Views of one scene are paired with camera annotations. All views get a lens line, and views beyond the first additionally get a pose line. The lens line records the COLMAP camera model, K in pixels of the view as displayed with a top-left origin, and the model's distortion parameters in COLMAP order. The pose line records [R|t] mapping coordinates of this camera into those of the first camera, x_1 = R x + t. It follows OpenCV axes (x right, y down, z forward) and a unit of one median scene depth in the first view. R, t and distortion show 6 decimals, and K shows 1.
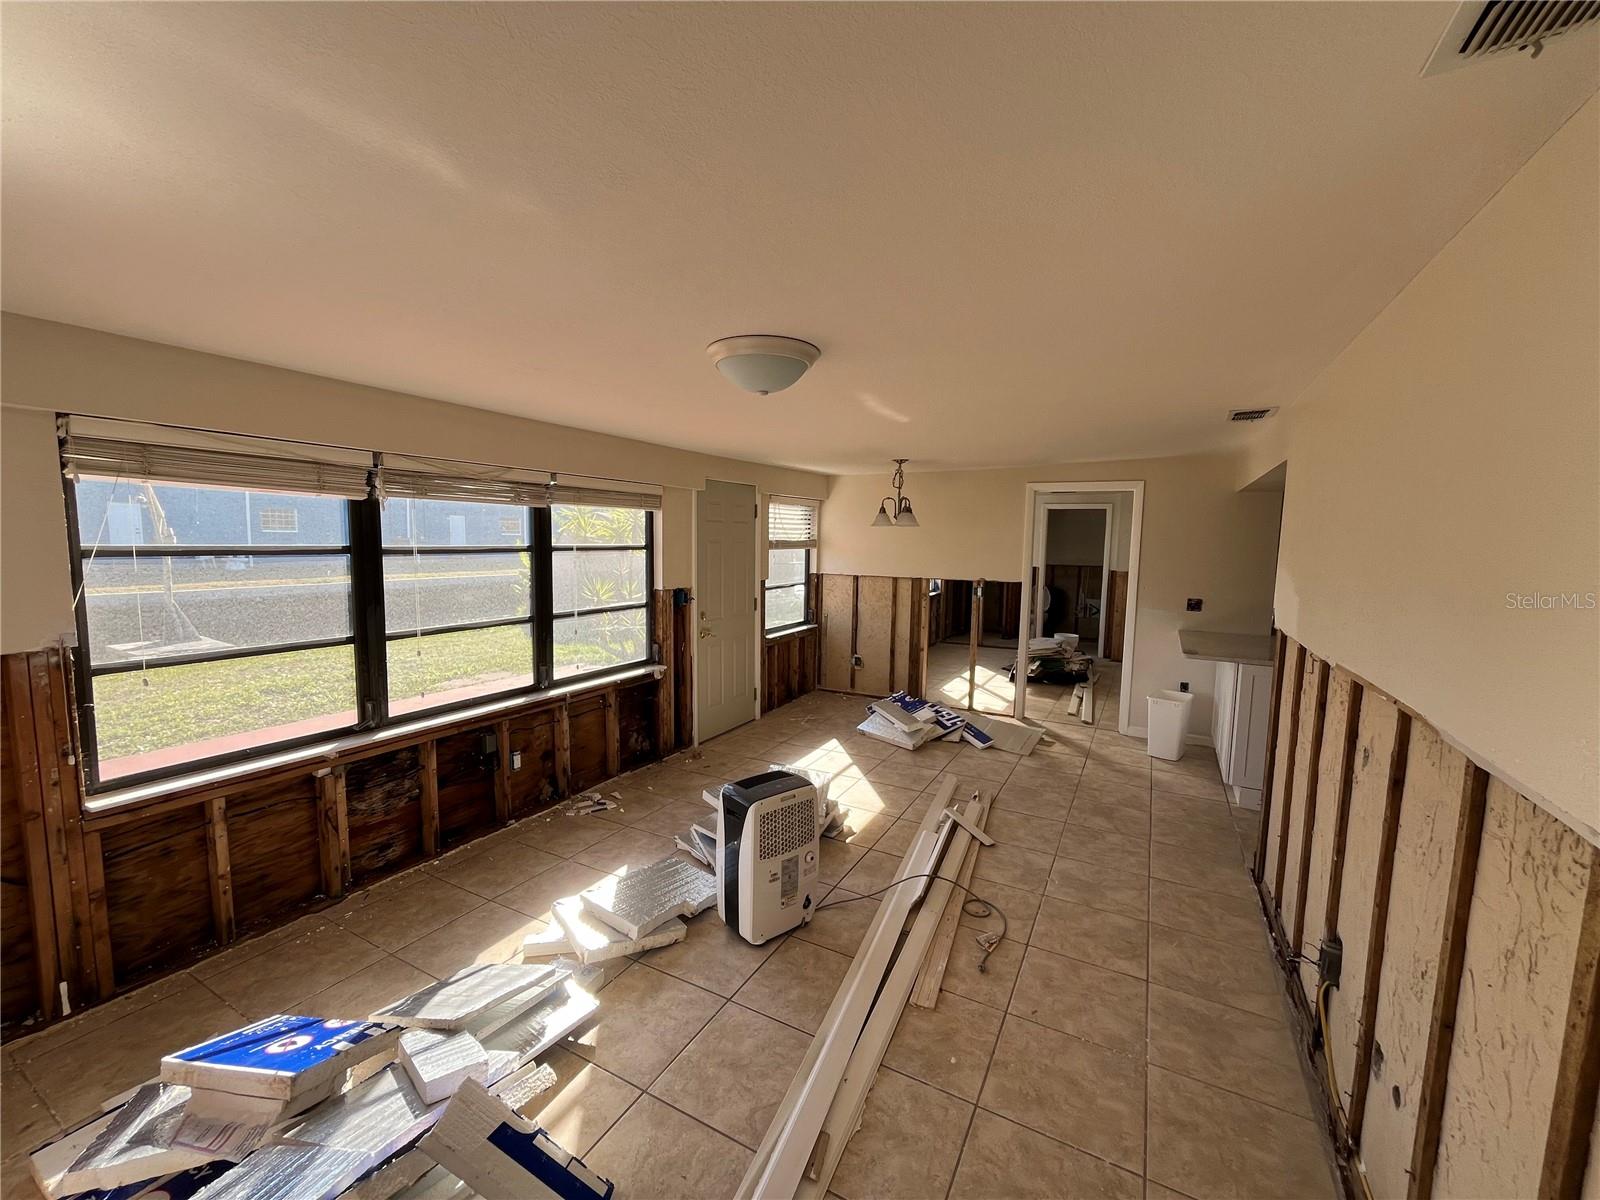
lens RADIAL K [[645.8, 0, 801.8], [0, 645.8, 602.3], [0, 0, 1]] dist [-0.000644, -0.000957]
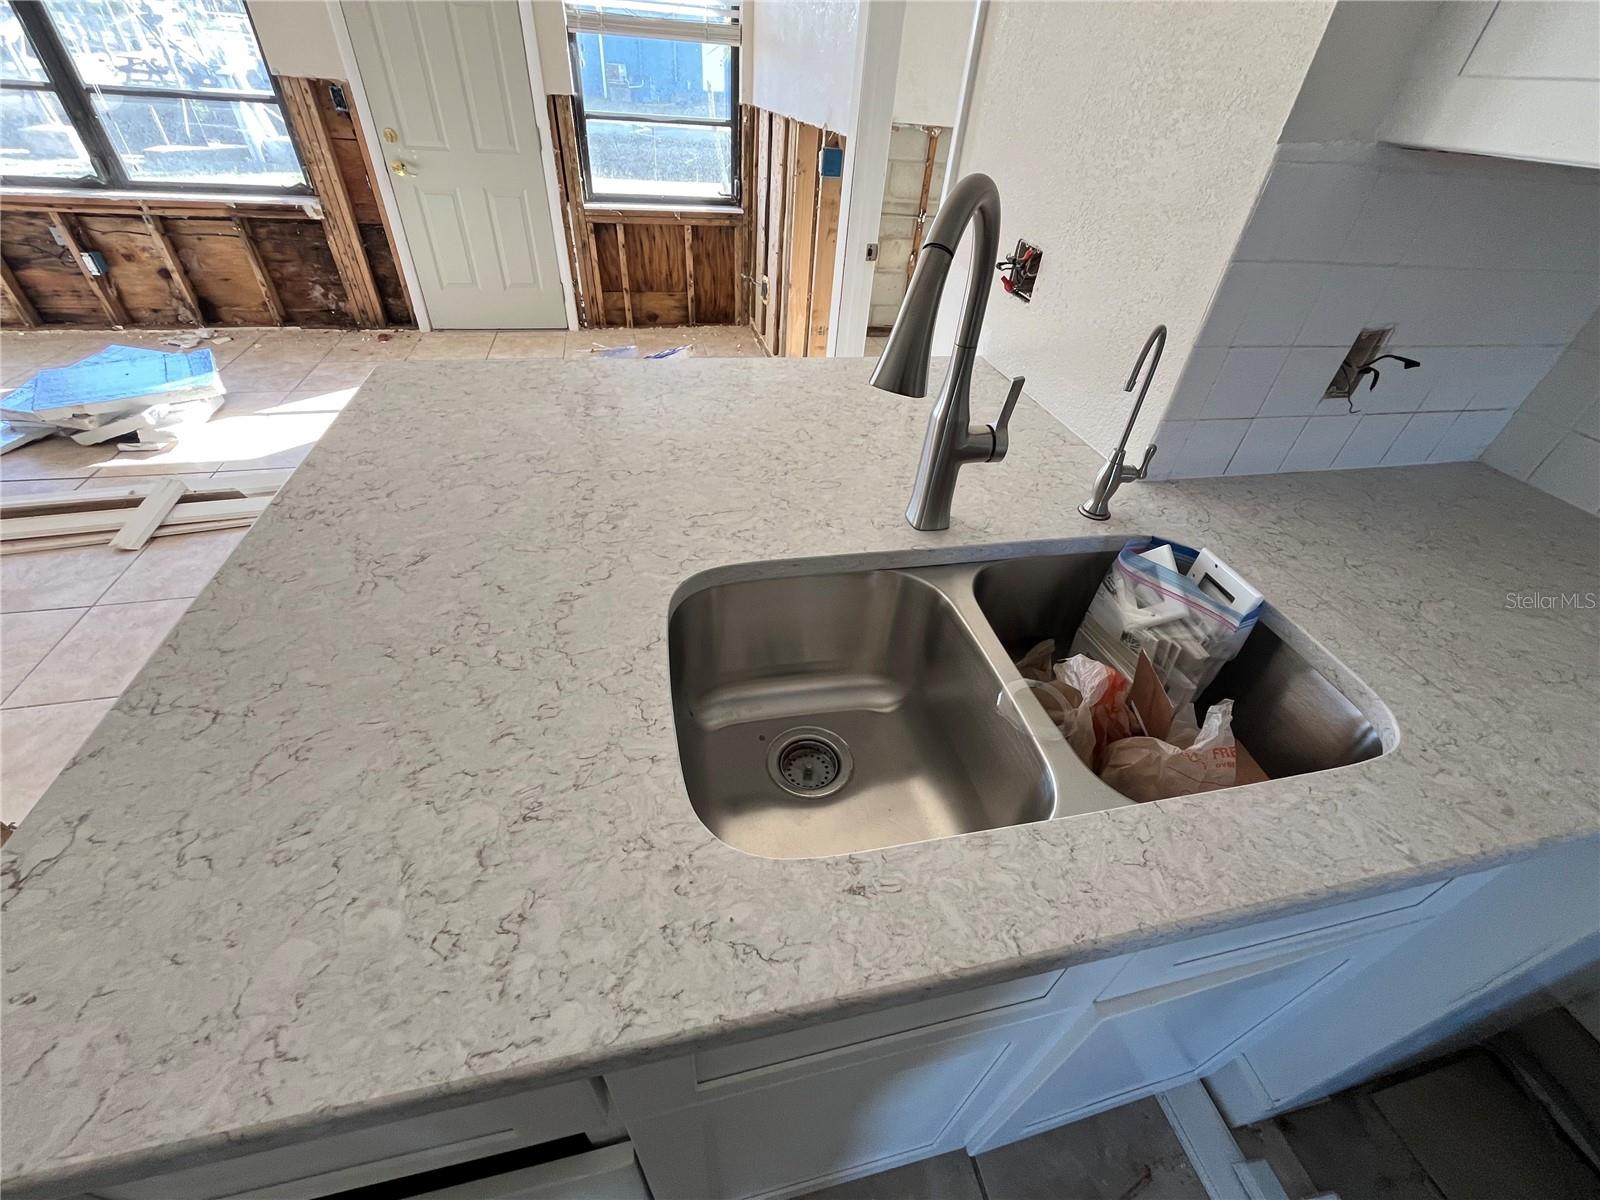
lens RADIAL K [[645.8, 0, 797.0], [0, 645.8, 601.0], [0, 0, 1]] dist [-0.000644, -0.000957]
pose [[0.663091, 0.498592, -0.558316, 0.916730], [-0.129555, 0.811061, 0.570434, -0.031527], [0.737242, -0.305917, 0.602402, 0.884627]]
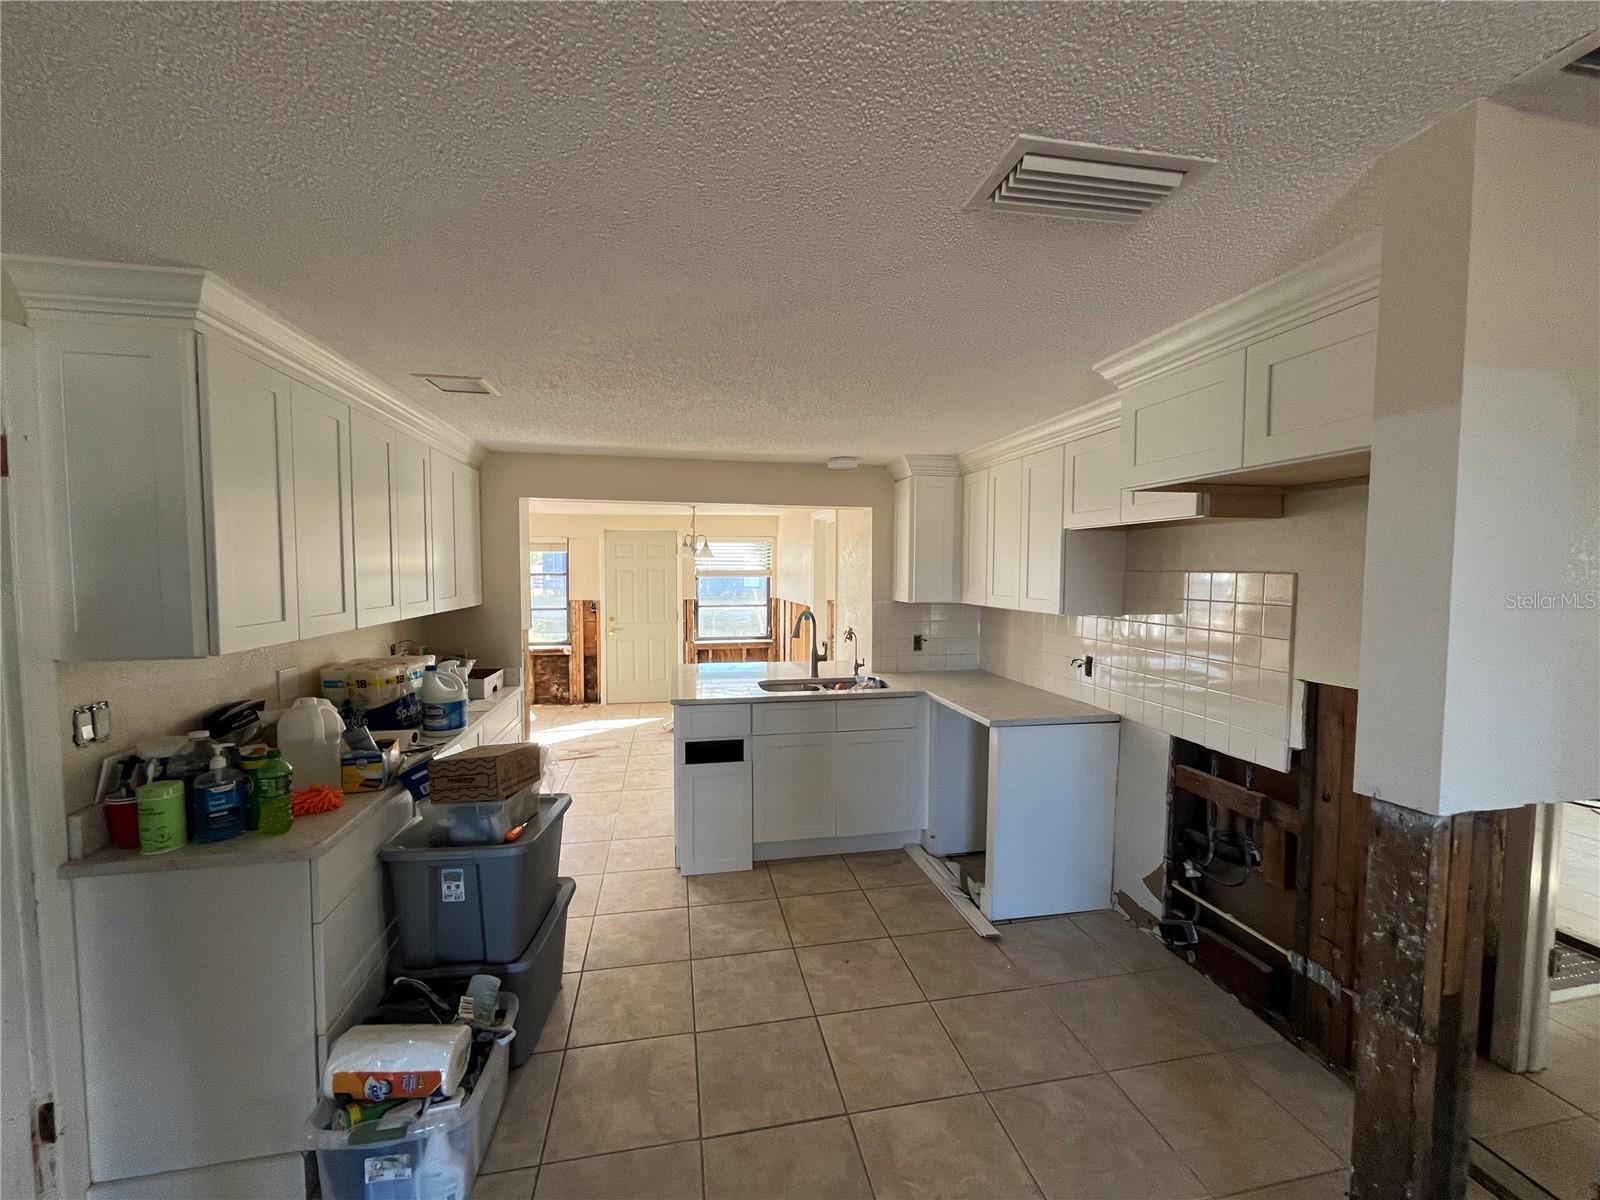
lens RADIAL K [[645.8, 0, 795.6], [0, 645.8, 605.9], [0, 0, 1]] dist [-0.000644, -0.000957]
pose [[0.640395, 0.033569, -0.767312, 1.525136], [-0.070579, 0.997389, -0.015271, -0.021792], [0.764796, 0.063936, 0.641092, 0.416554]]
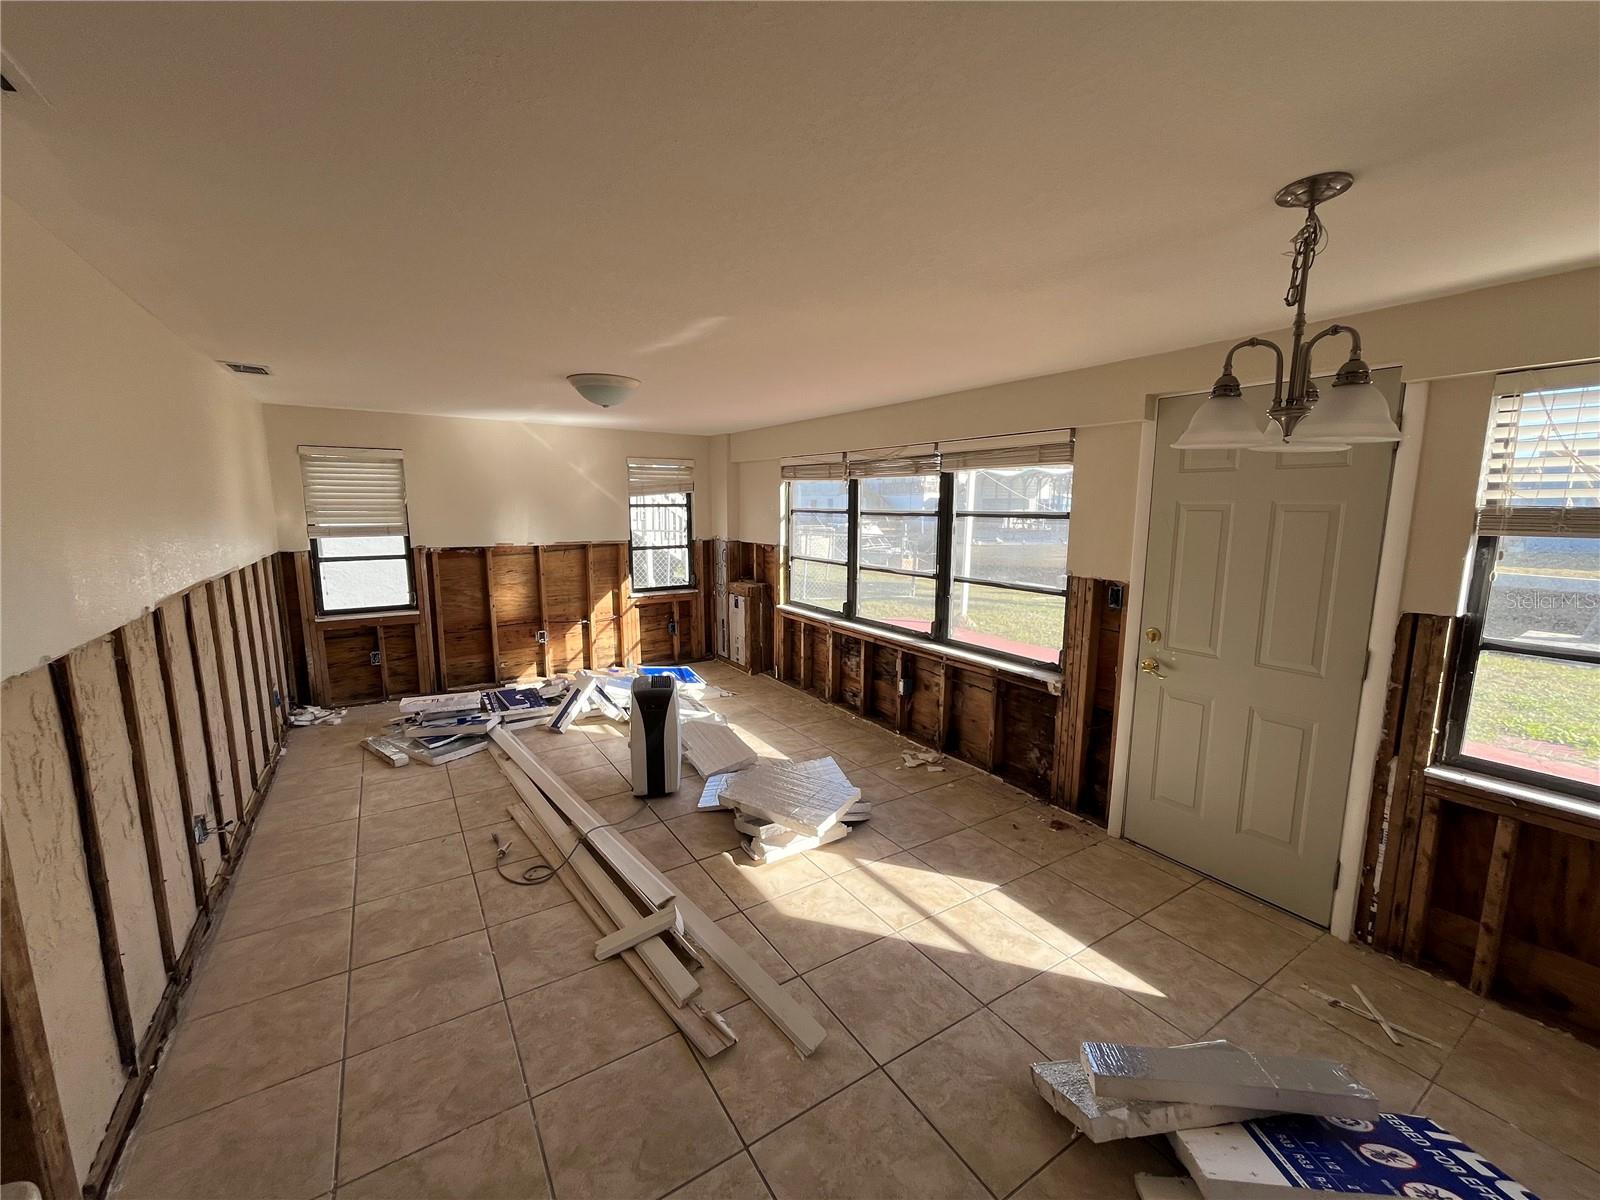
lens RADIAL K [[645.8, 0, 806.4], [0, 645.8, 606.1], [0, 0, 1]] dist [-0.000644, -0.000957]
pose [[-0.476733, 0.122853, -0.870421, 0.593661], [-0.094850, 0.977216, 0.189876, -0.102898], [0.873916, 0.173080, -0.454218, 1.163034]]
